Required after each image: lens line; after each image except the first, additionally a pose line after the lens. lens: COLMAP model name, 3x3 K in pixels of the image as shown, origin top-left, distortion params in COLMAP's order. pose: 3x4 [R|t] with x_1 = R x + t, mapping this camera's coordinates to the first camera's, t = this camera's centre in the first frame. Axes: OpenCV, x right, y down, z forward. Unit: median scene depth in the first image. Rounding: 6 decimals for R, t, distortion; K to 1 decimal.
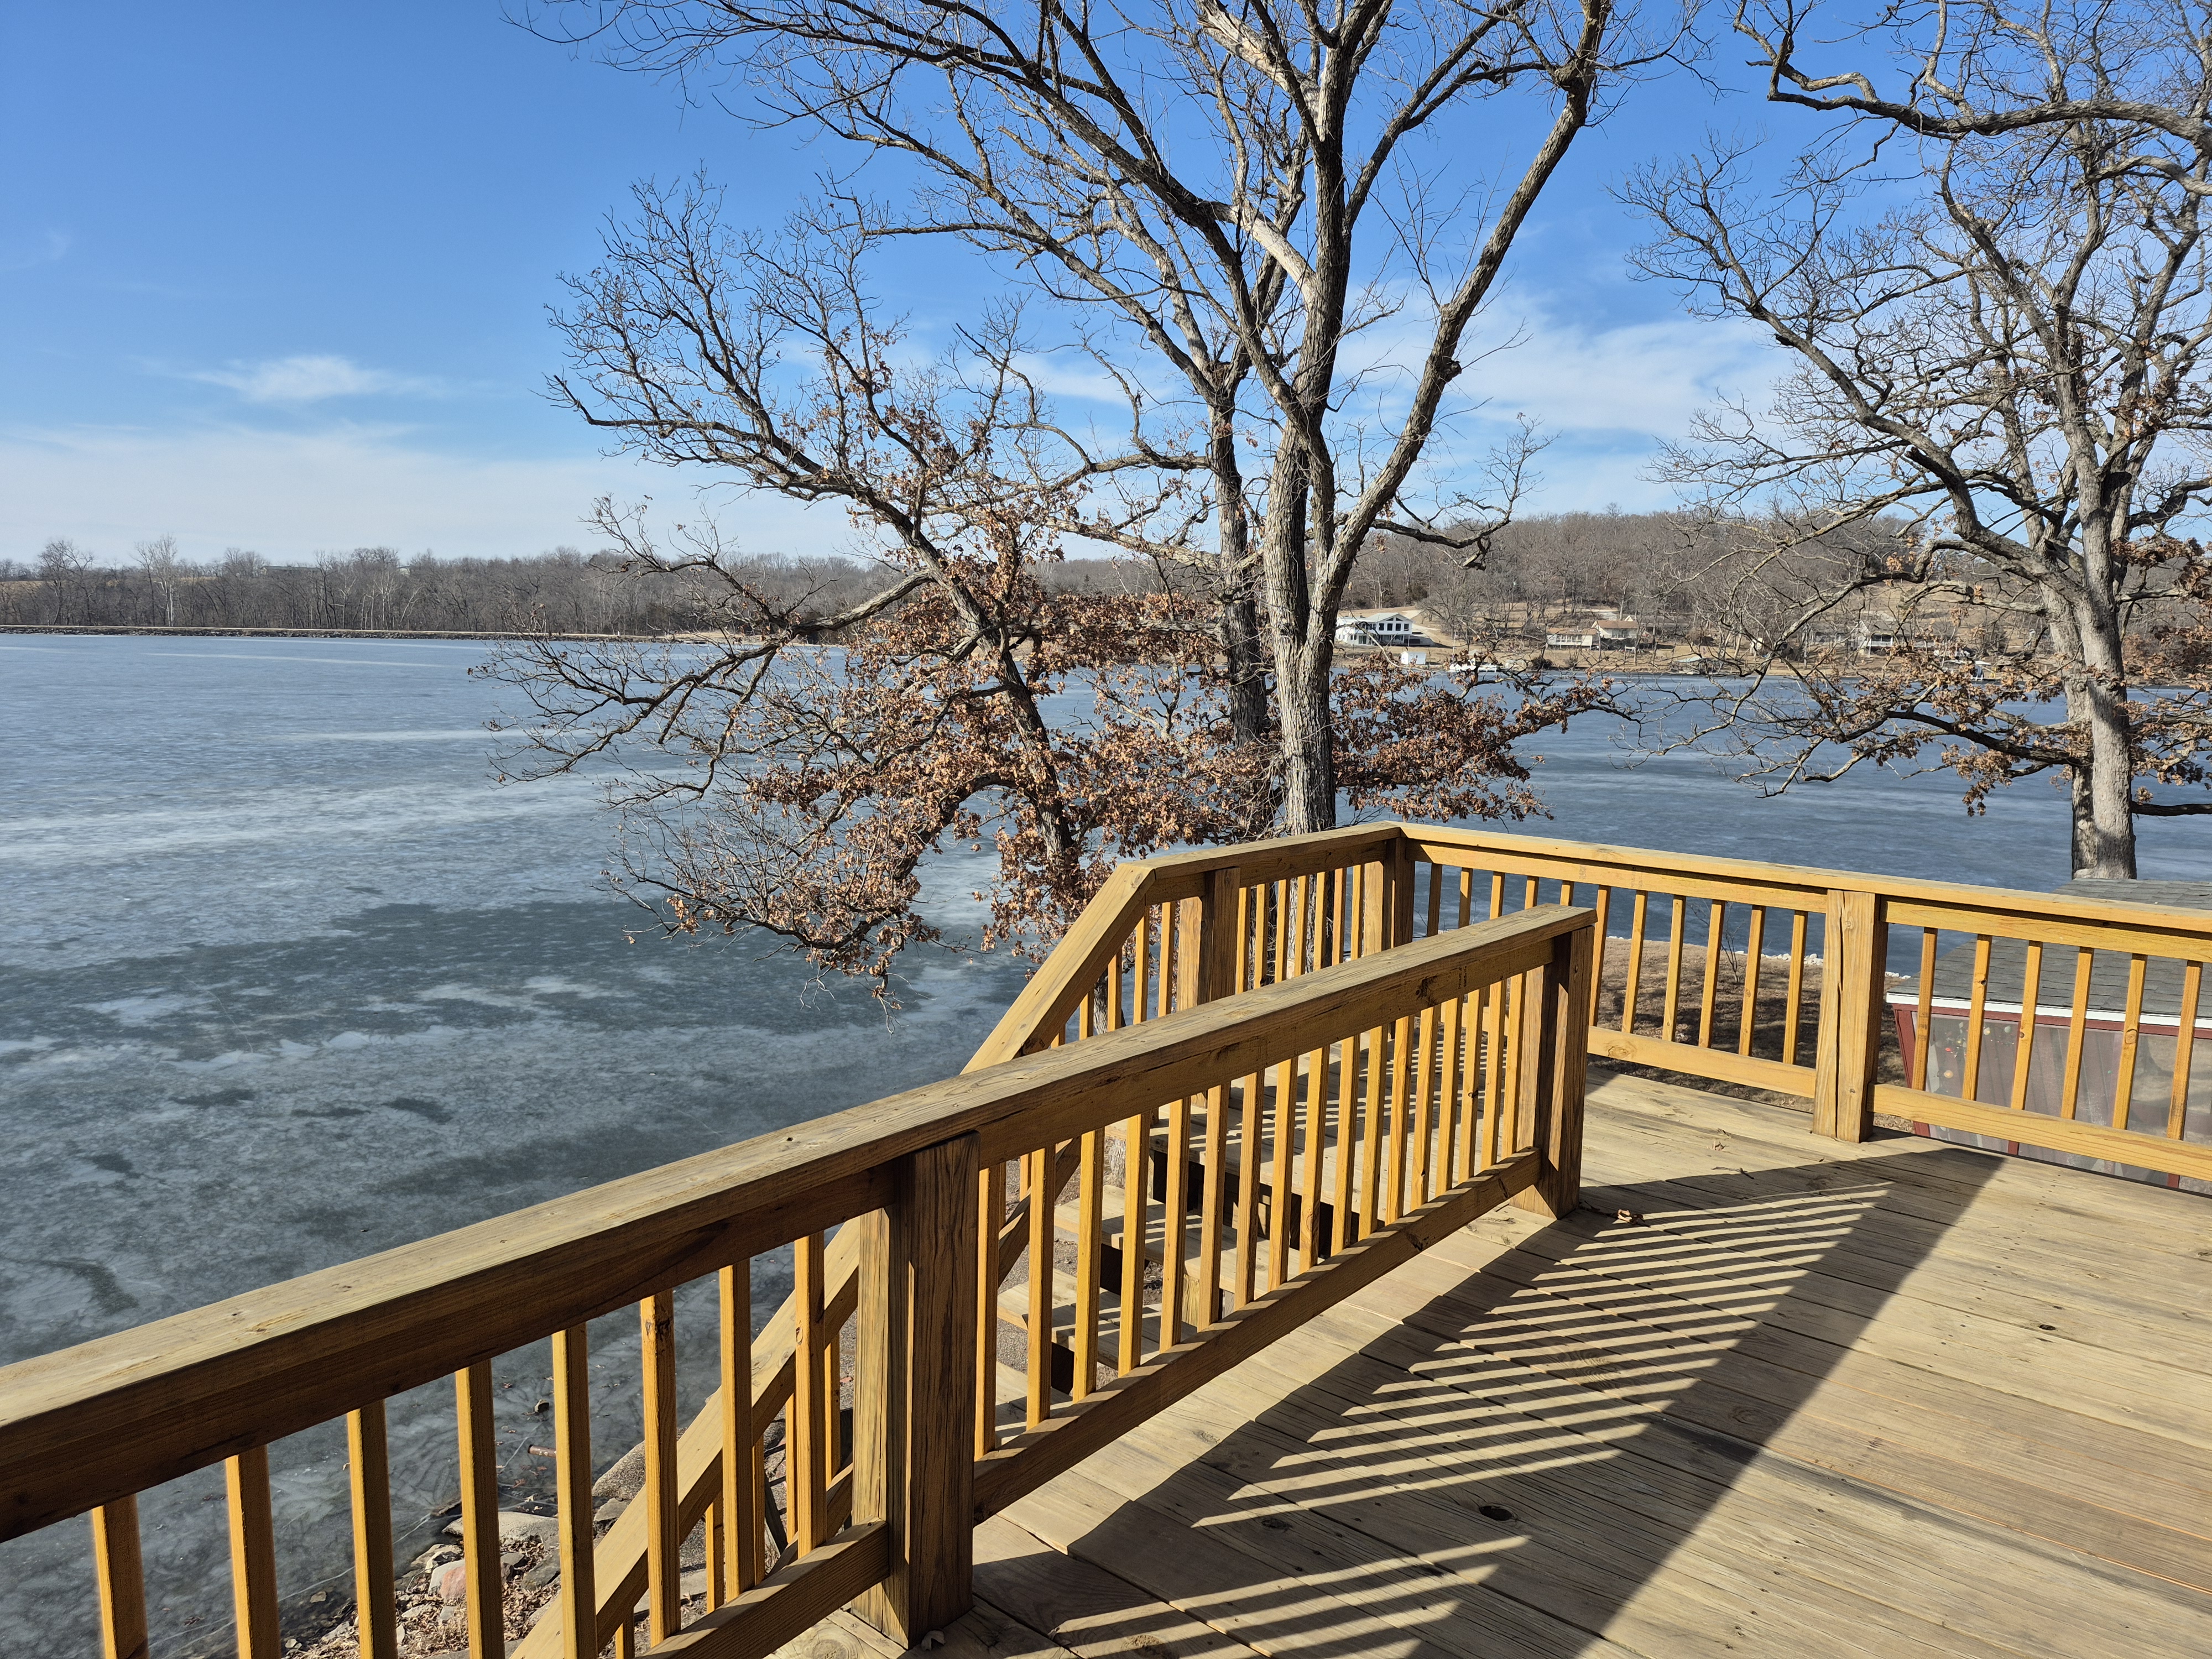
lens RADIAL K [[1529.4, 0, 1117.6], [0, 1529.4, 828.8], [0, 0, 1]] dist [0.007610, -0.005775]
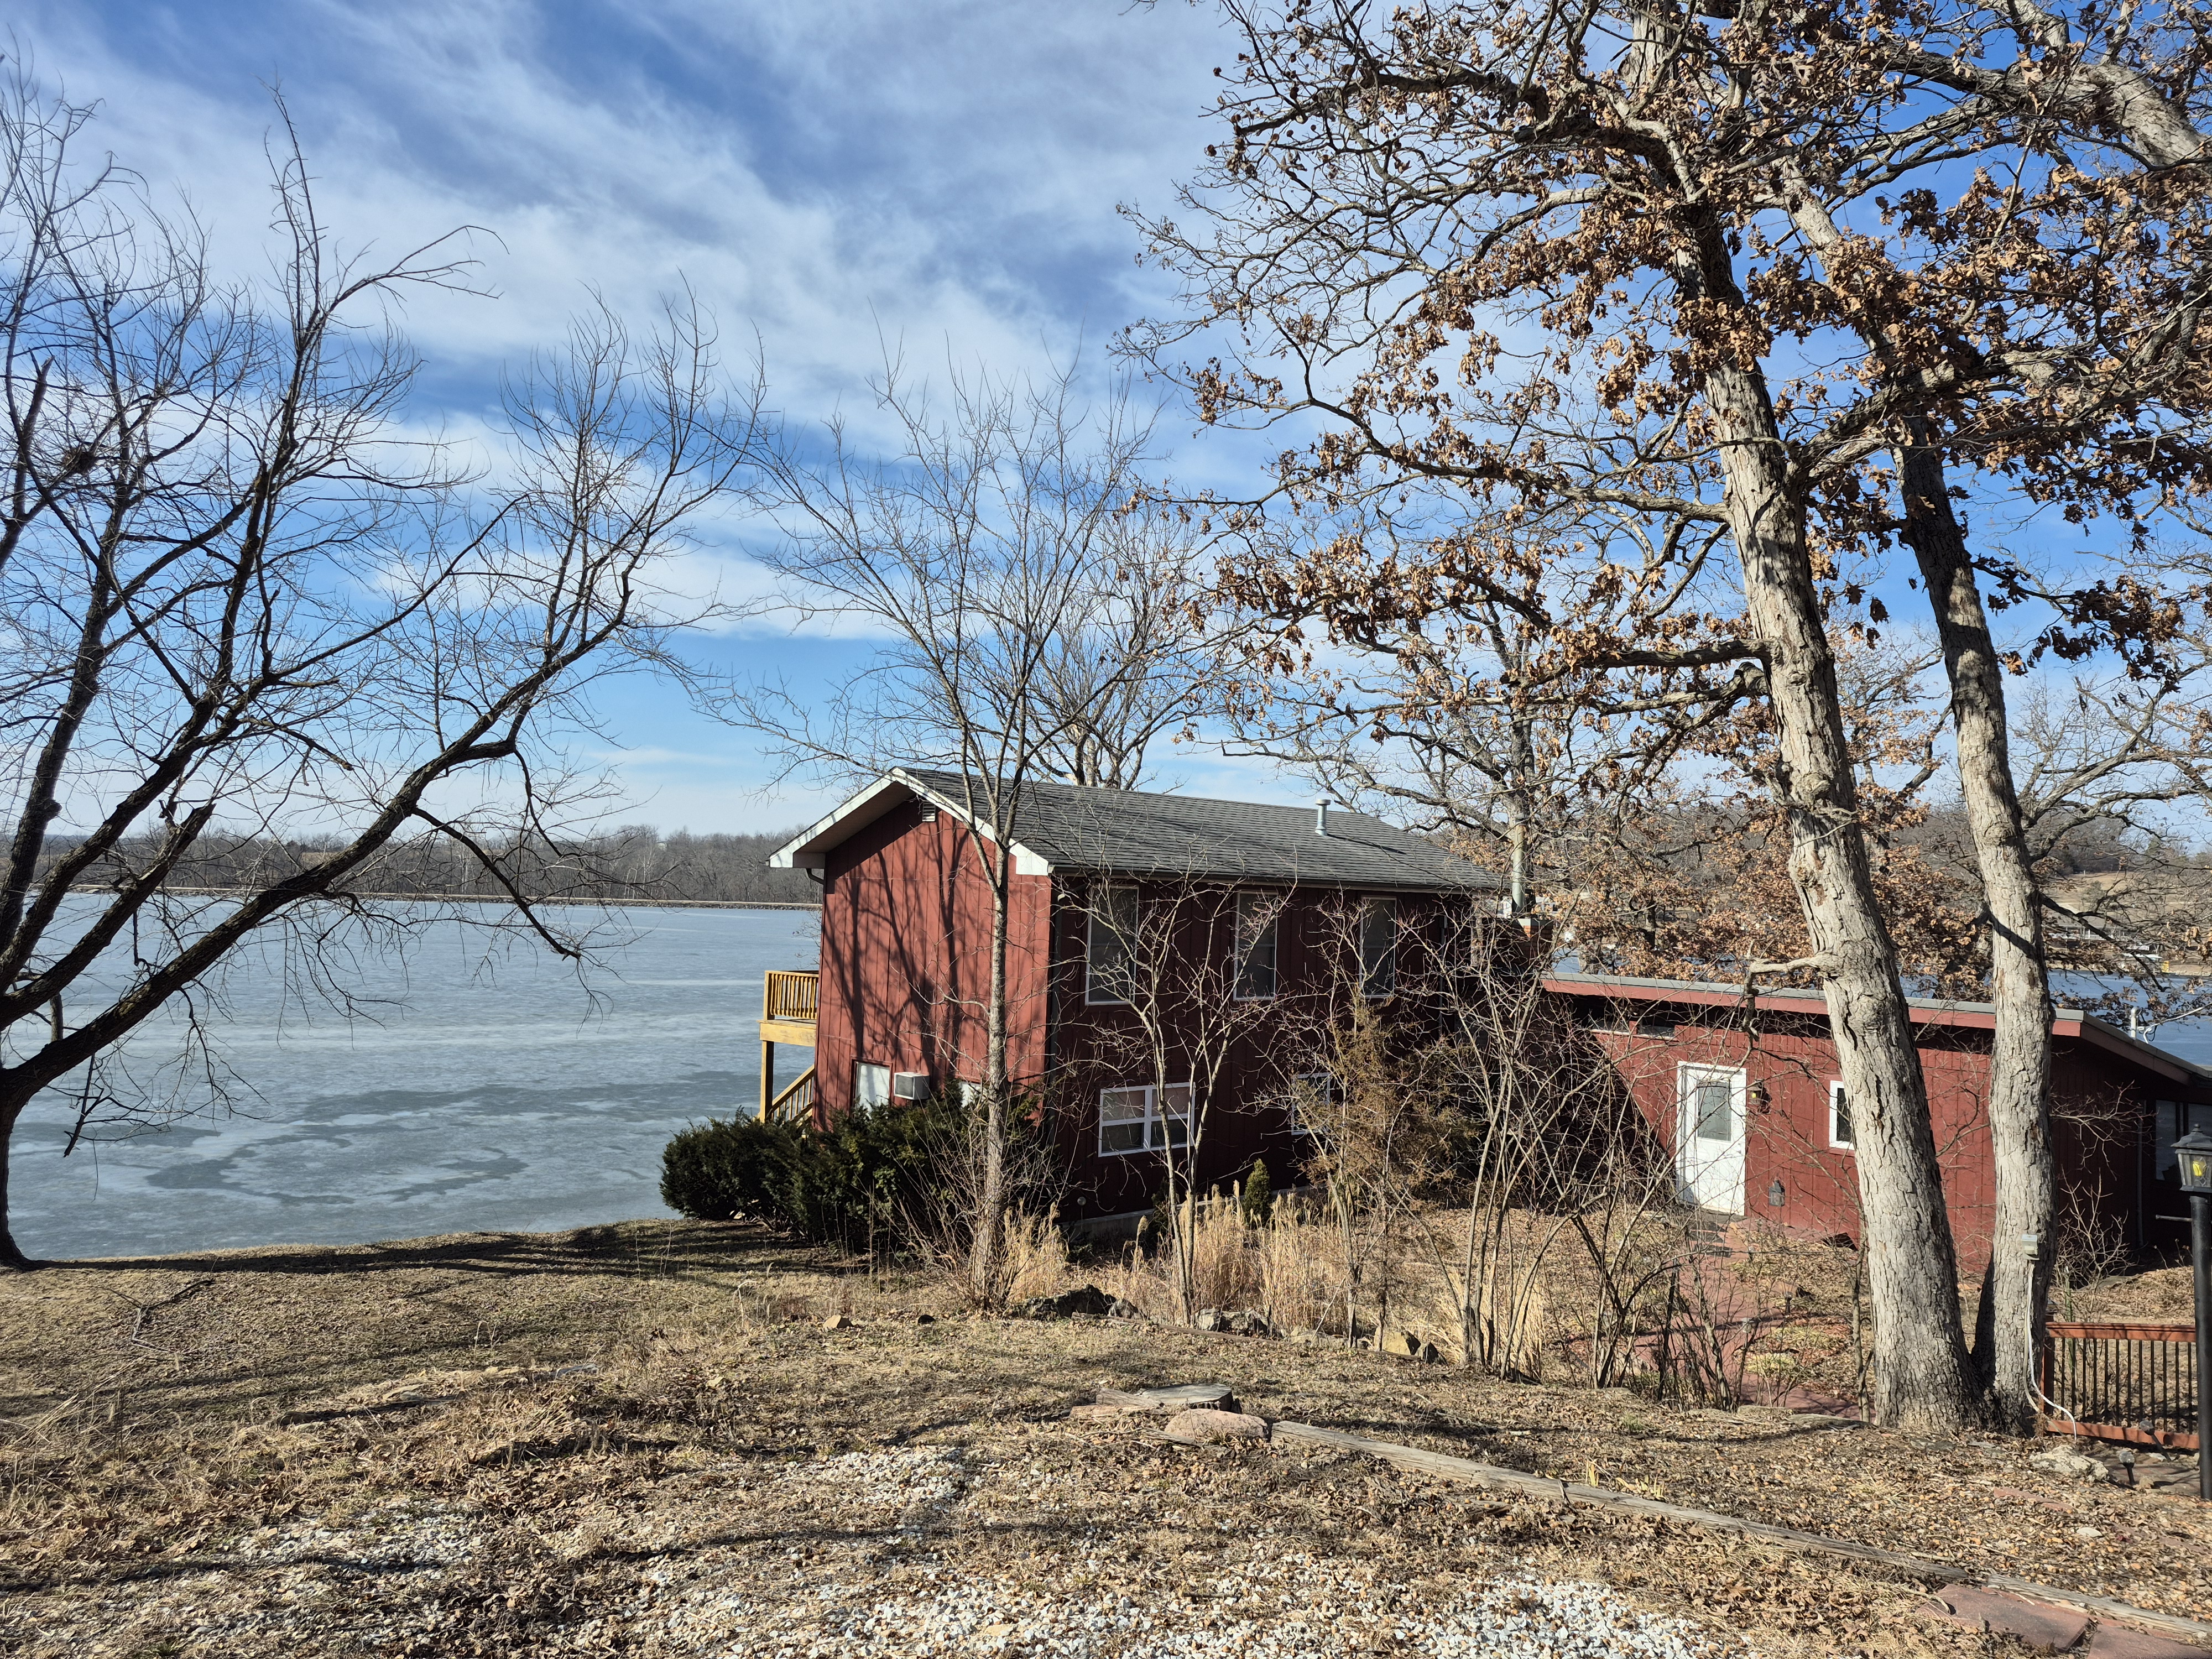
lens RADIAL K [[1529.4, 0, 1107.0], [0, 1529.4, 833.3], [0, 0, 1]] dist [0.007610, -0.005775]
pose [[0.989534, -0.000782, -0.144298, 0.100328], [-0.024096, 0.985049, -0.170579, 0.034690], [0.142274, 0.172270, 0.974721, -0.309459]]
